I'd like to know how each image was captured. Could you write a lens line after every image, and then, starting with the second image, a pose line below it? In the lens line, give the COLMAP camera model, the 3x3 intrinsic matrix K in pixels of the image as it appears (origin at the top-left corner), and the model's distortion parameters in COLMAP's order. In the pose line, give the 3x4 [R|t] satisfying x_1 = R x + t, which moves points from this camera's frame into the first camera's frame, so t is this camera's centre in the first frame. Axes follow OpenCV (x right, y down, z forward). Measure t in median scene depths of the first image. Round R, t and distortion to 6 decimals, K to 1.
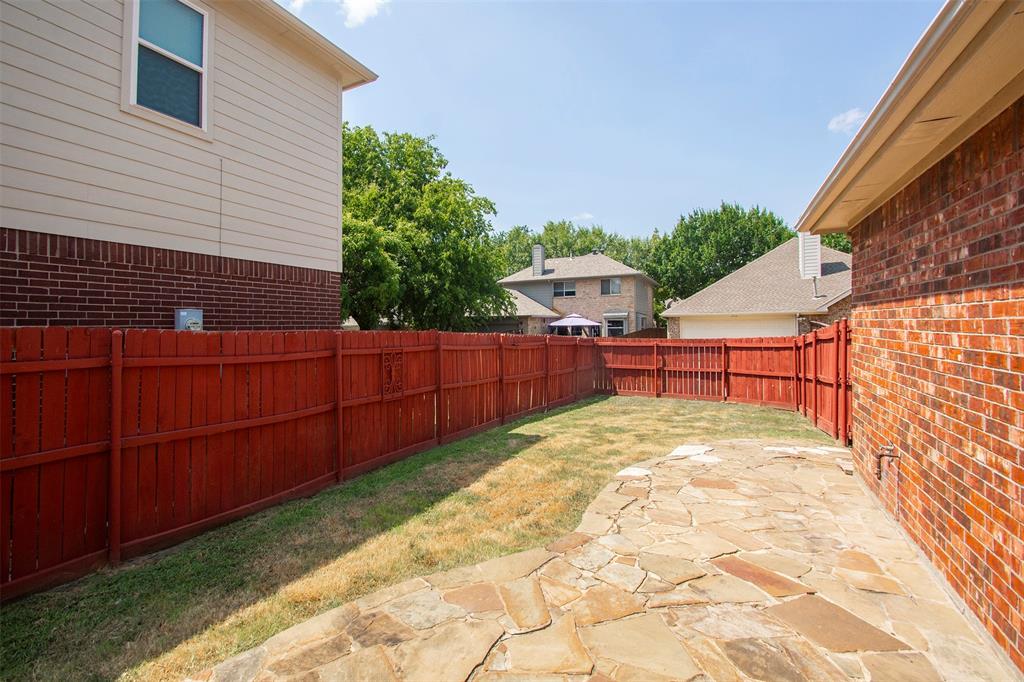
lens RADIAL K [[472.6, 0, 477.0], [0, 472.6, 328.8], [0, 0, 1]] dist [-0.000062, -0.002904]
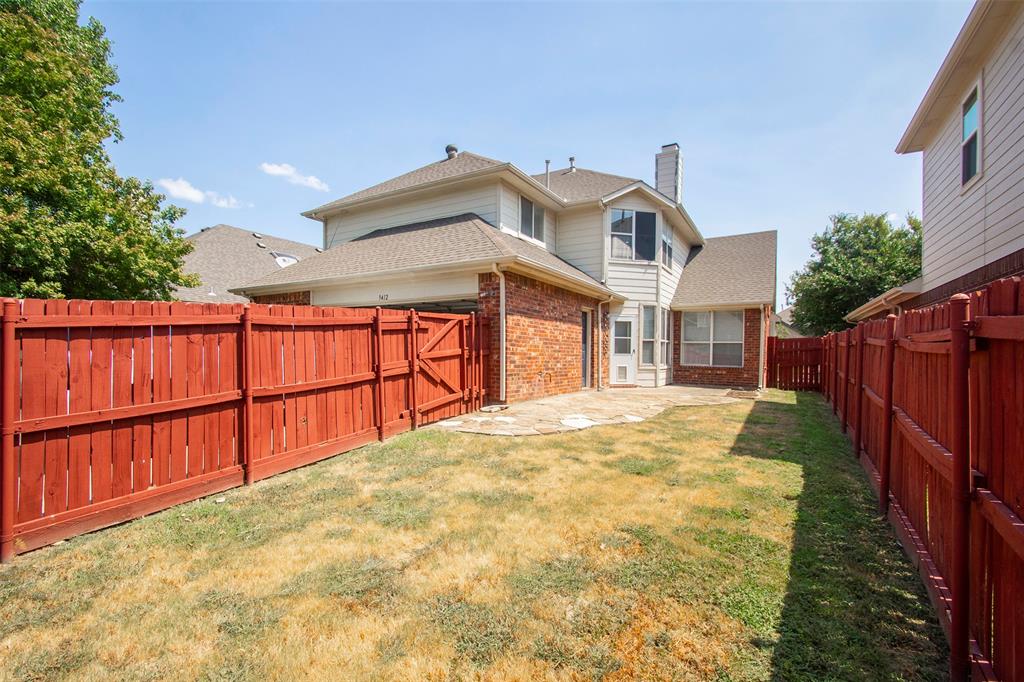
lens RADIAL K [[472.6, 0, 461.3], [0, 472.6, 340.9], [0, 0, 1]] dist [-0.000062, -0.002904]
pose [[-0.993906, -0.004483, 0.110139, 0.276924], [-0.006666, 0.999788, -0.019464, 0.032827], [-0.110028, -0.020080, -0.993726, 0.998949]]
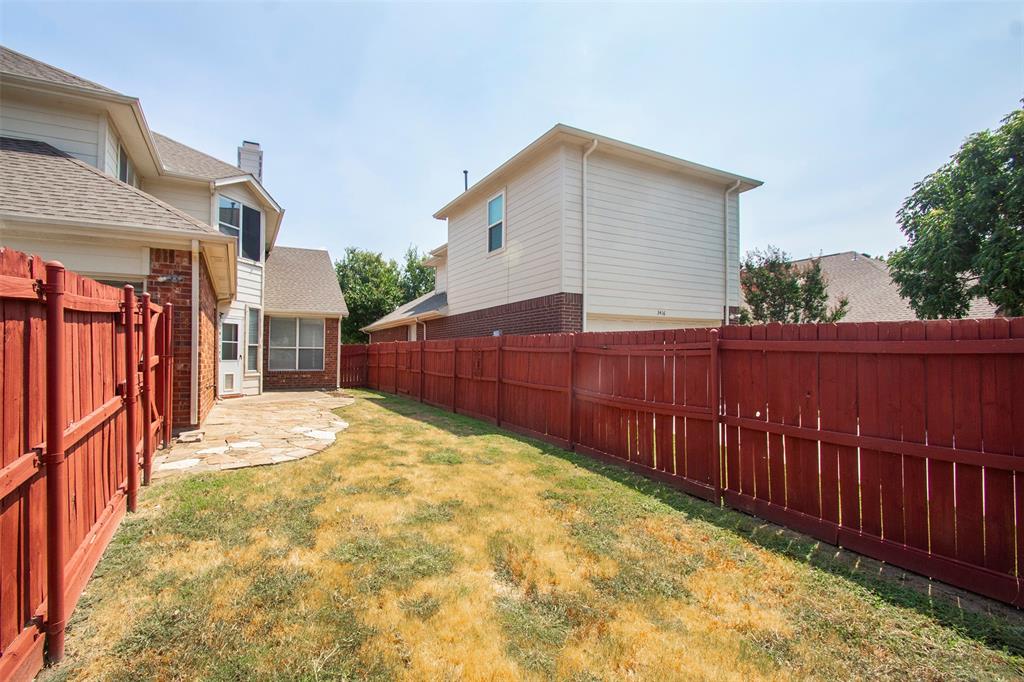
lens RADIAL K [[472.6, 0, 498.3], [0, 472.6, 338.2], [0, 0, 1]] dist [-0.000062, -0.002904]
pose [[-0.544214, -0.028868, -0.838450, 0.527421], [0.004149, 0.999303, -0.037099, 0.032402], [0.838936, -0.023668, -0.543715, 0.874985]]
